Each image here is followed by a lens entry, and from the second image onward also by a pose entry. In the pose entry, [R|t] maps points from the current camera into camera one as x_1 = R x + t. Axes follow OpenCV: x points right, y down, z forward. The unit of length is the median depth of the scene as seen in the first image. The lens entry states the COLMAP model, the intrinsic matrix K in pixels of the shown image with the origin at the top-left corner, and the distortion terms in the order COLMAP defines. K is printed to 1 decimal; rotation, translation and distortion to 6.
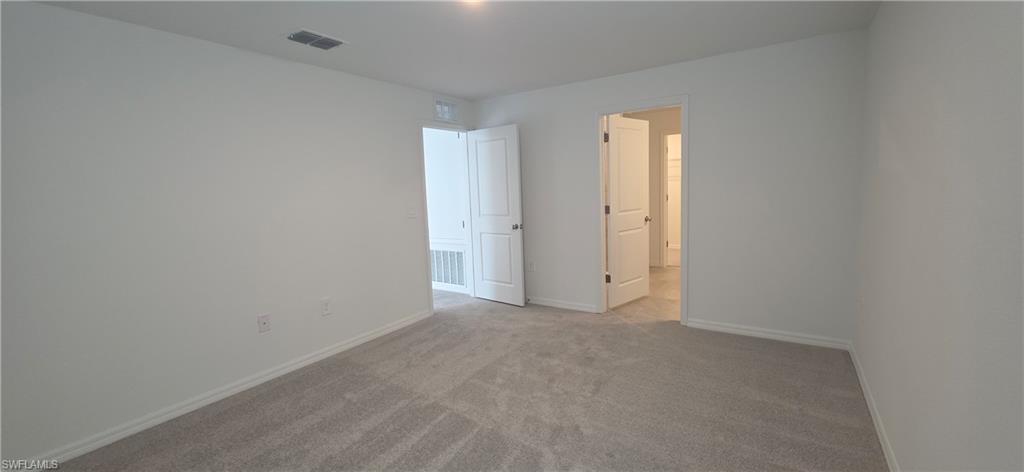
lens RADIAL K [[410.1, 0, 512.9], [0, 410.1, 232.1], [0, 0, 1]] dist [0.002840, -0.000477]
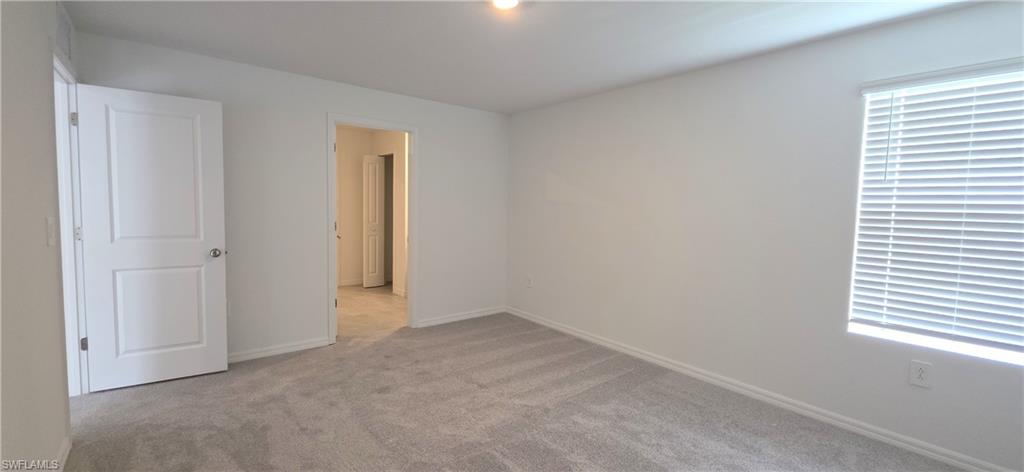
lens RADIAL K [[410.1, 0, 519.0], [0, 410.1, 232.0], [0, 0, 1]] dist [0.002840, -0.000477]
pose [[0.275233, -0.015346, 0.961255, -0.499824], [0.075060, 0.997163, -0.005573, -0.006422], [-0.958443, 0.073686, 0.275605, 0.341678]]
